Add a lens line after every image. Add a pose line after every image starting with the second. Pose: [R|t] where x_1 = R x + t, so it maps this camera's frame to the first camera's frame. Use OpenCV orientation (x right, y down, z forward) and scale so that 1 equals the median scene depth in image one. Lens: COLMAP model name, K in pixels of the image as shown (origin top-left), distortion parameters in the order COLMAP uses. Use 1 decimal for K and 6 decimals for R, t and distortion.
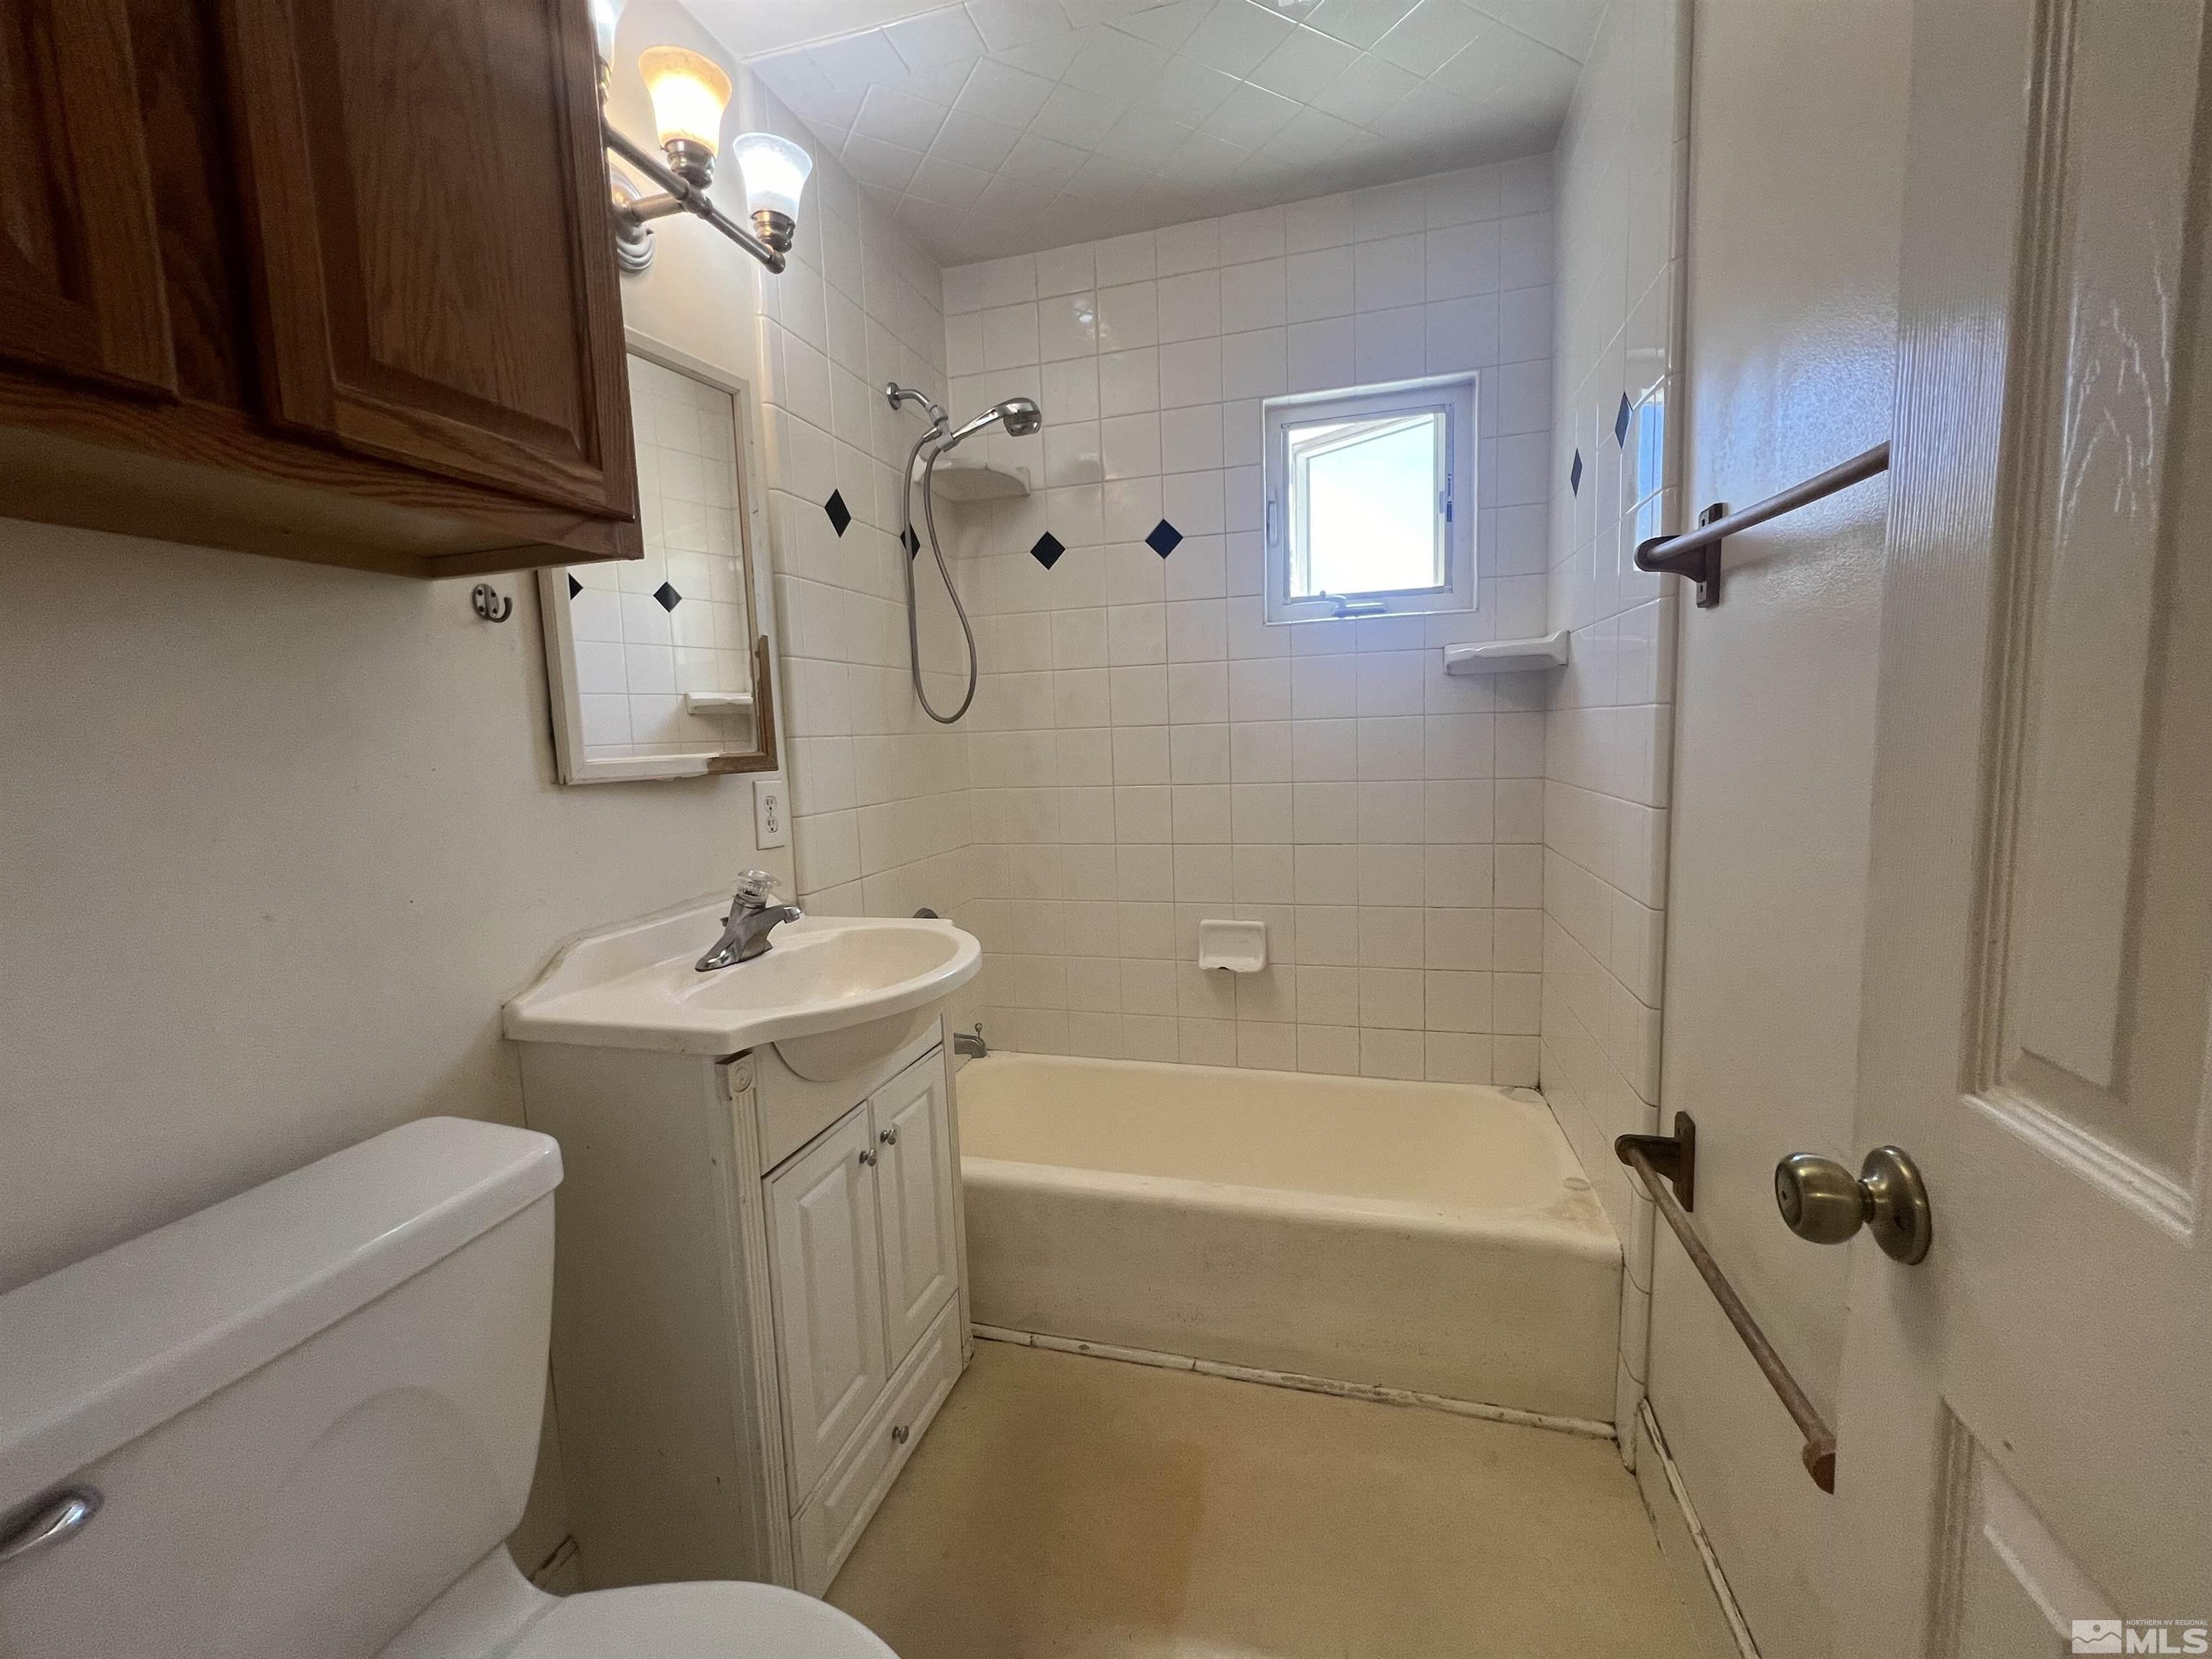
lens RADIAL K [[890.9, 0, 1106.5], [0, 890.9, 826.7], [0, 0, 1]] dist [-0.000756, 0.000190]
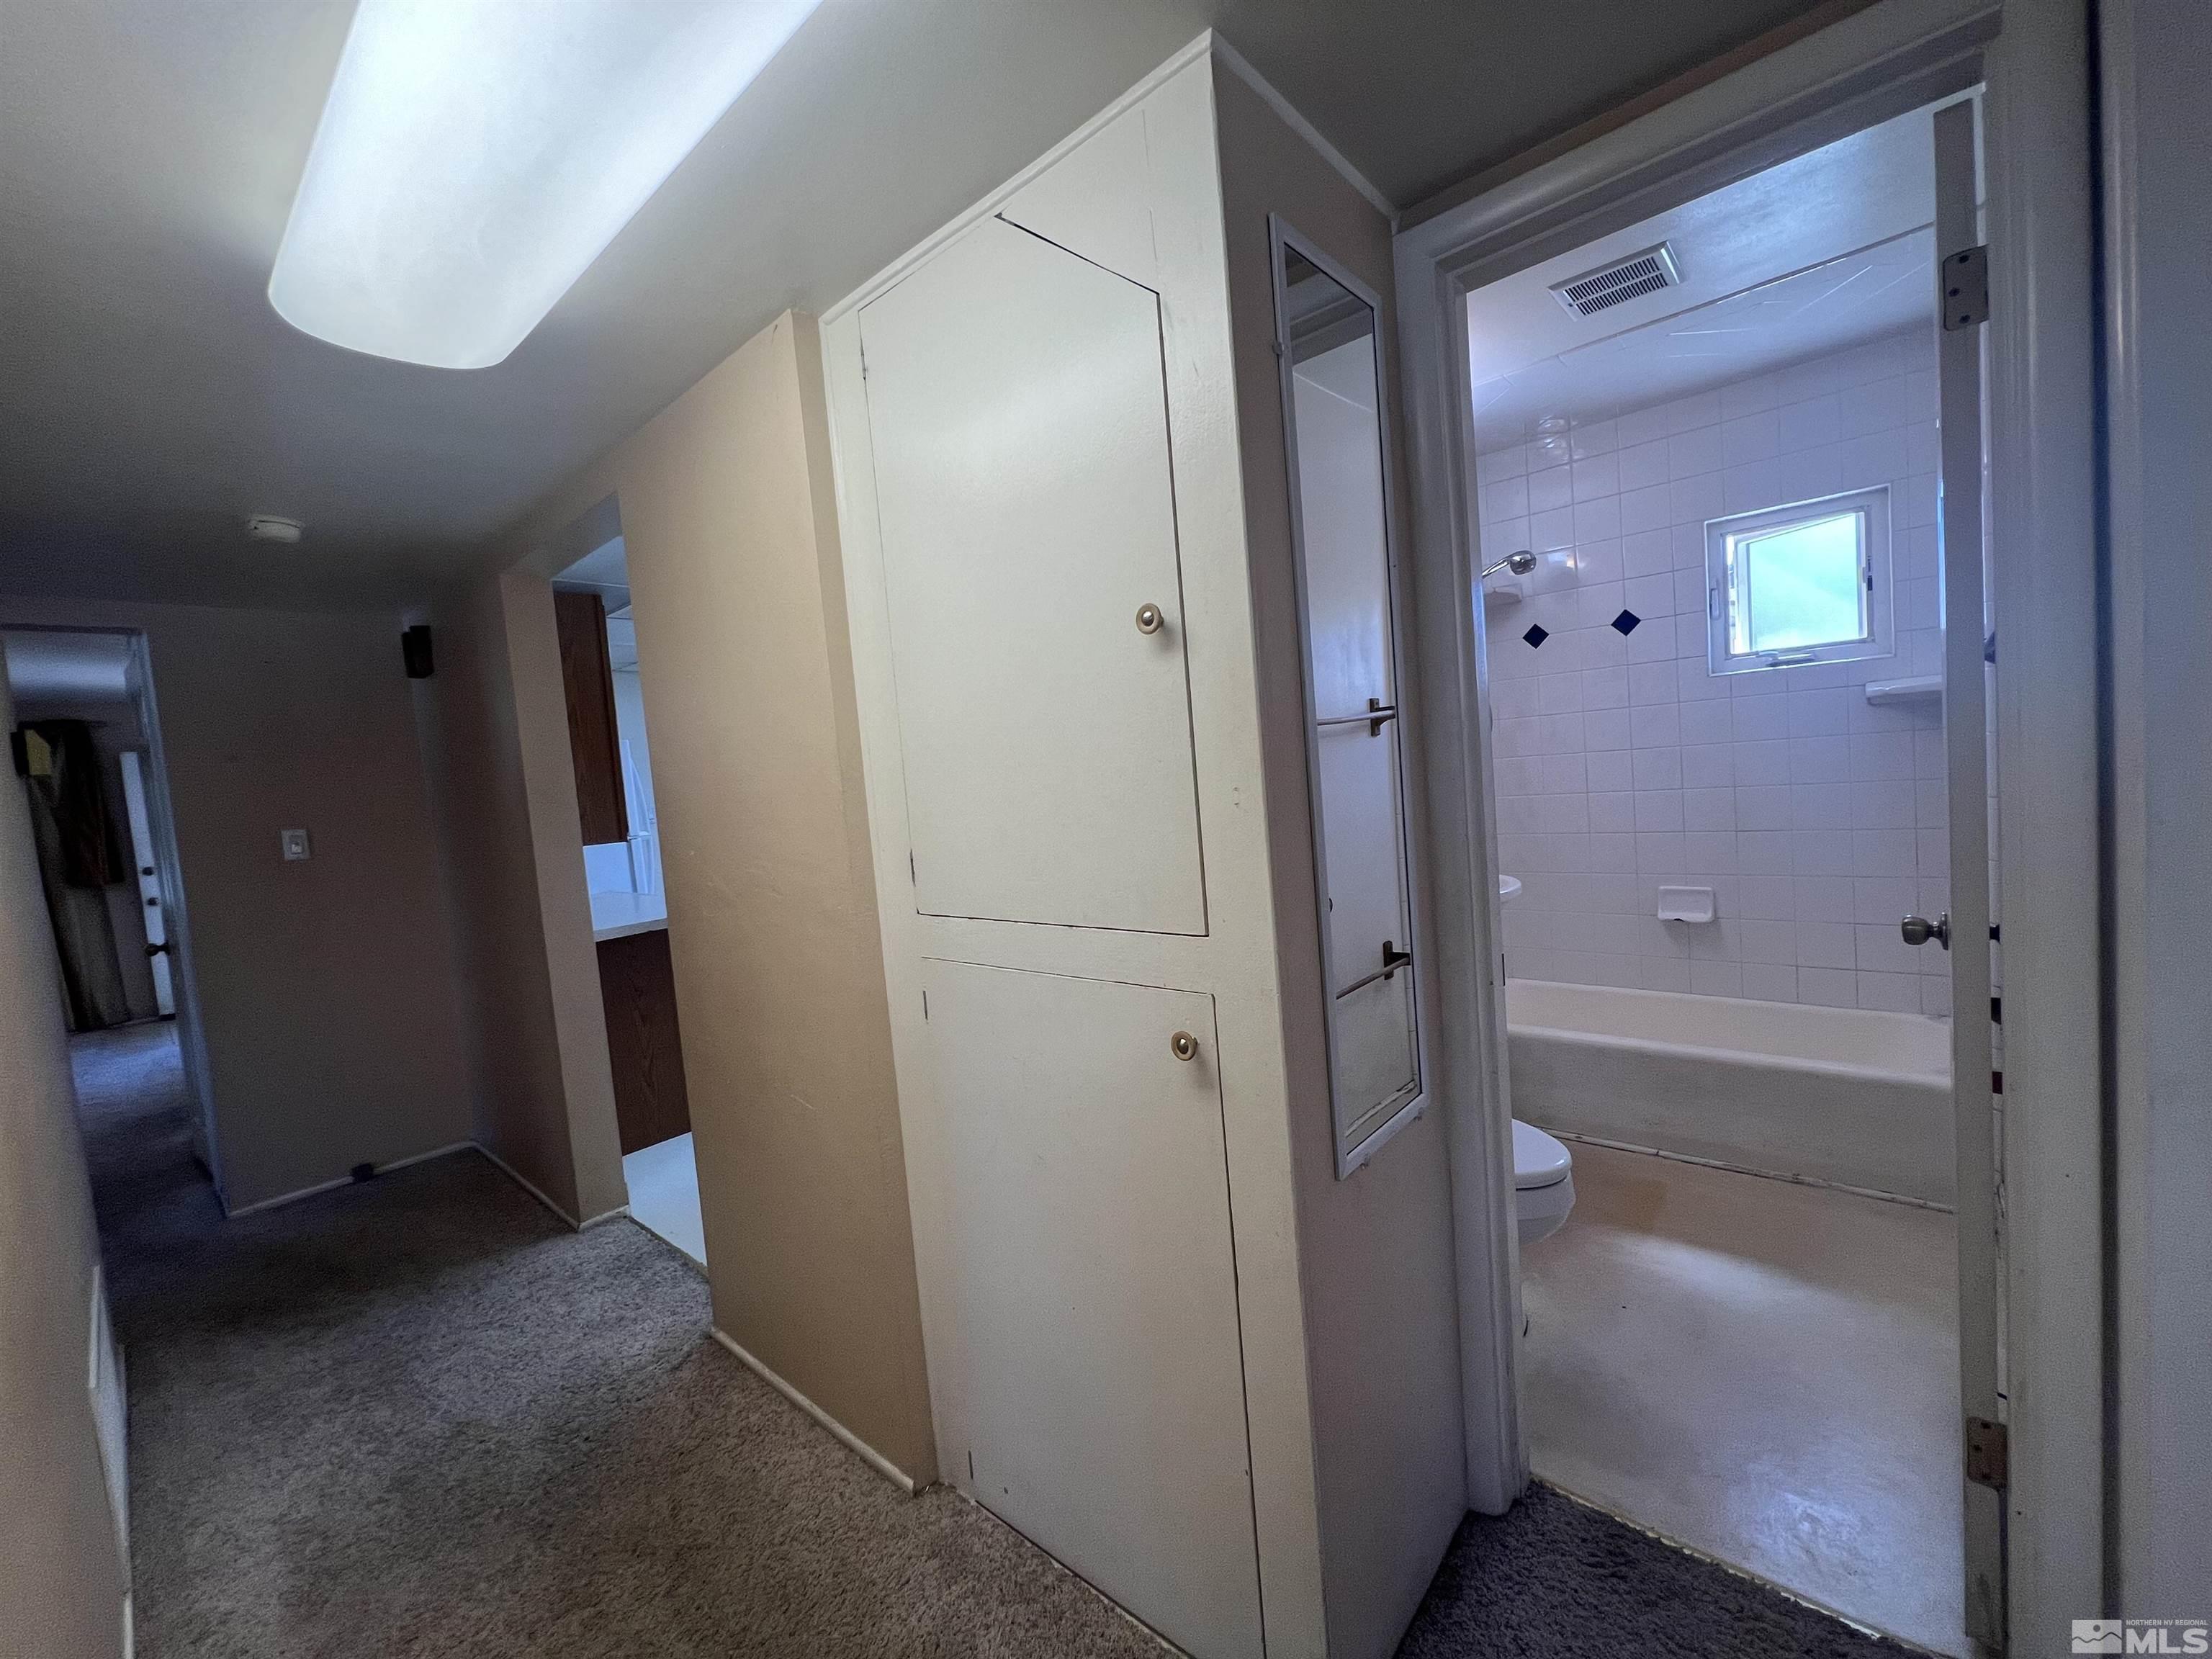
lens RADIAL K [[890.9, 0, 1106.5], [0, 890.9, 826.7], [0, 0, 1]] dist [-0.000756, 0.000190]
pose [[0.899916, -0.010169, -0.435945, -0.071041], [0.003007, 0.999849, -0.017115, 0.034575], [0.436053, 0.014091, 0.899810, -0.706326]]
